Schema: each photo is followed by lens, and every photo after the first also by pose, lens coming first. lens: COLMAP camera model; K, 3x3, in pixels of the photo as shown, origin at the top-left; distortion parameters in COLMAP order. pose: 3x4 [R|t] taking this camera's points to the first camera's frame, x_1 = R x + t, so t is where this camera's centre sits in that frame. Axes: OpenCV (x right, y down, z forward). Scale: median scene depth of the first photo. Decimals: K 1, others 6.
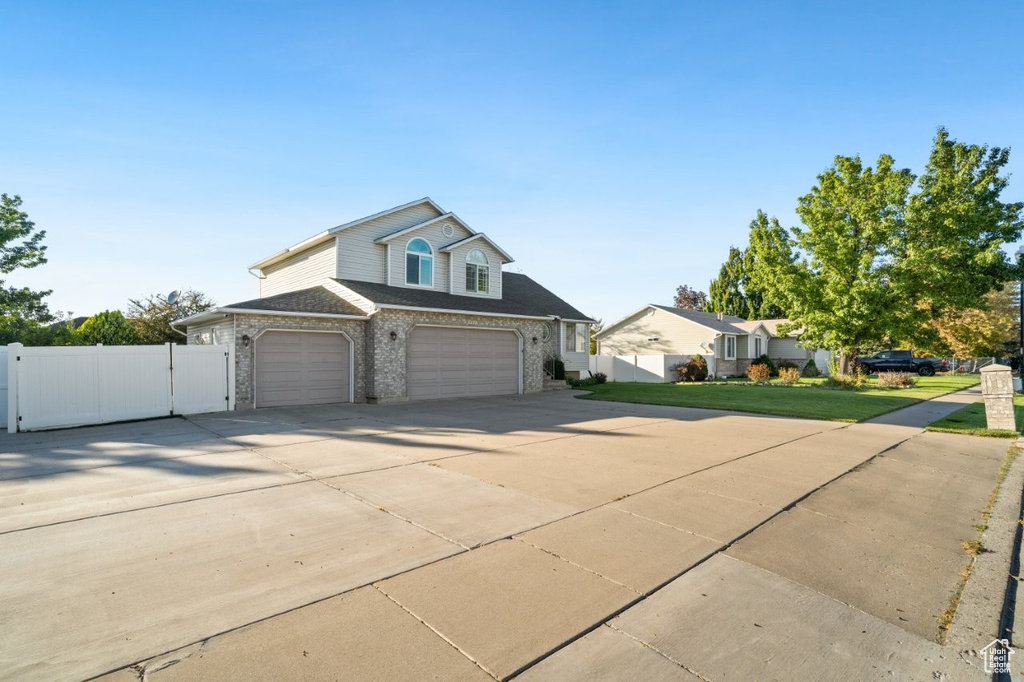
lens RADIAL K [[506.2, 0, 515.4], [0, 506.2, 351.8], [0, 0, 1]] dist [0.004058, 0.000324]
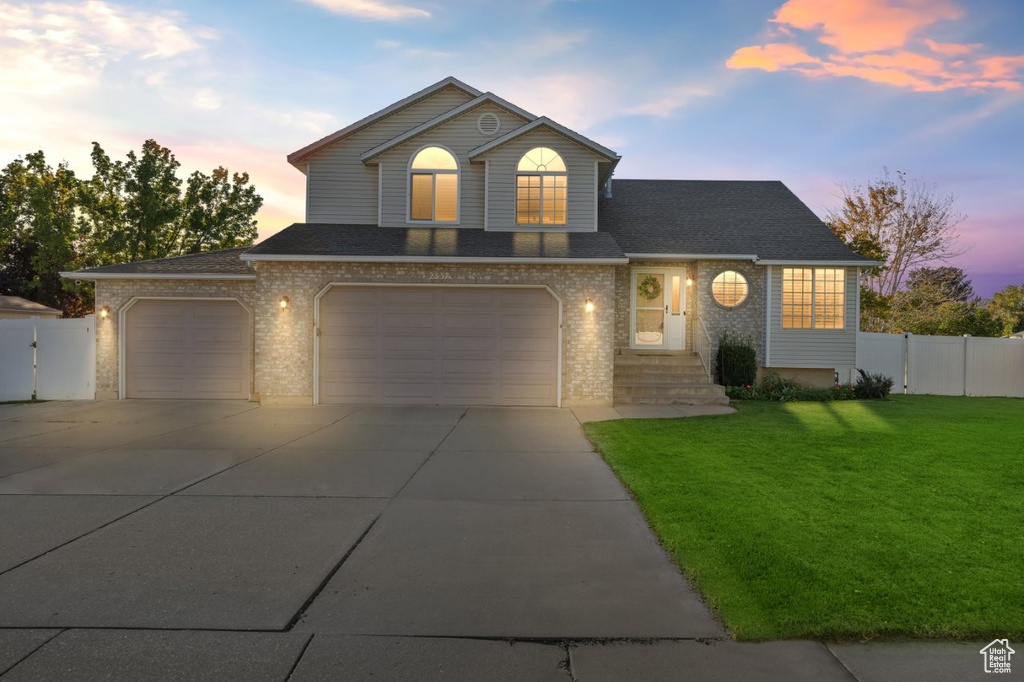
lens RADIAL K [[712.6, 0, 514.7], [0, 712.6, 341.1], [0, 0, 1]] dist [0.003959, -0.001070]
pose [[0.740417, 0.010935, -0.672059, 0.491965], [-0.001909, 0.999898, 0.014165, 0.003935], [0.672145, -0.009205, 0.740362, 0.429081]]
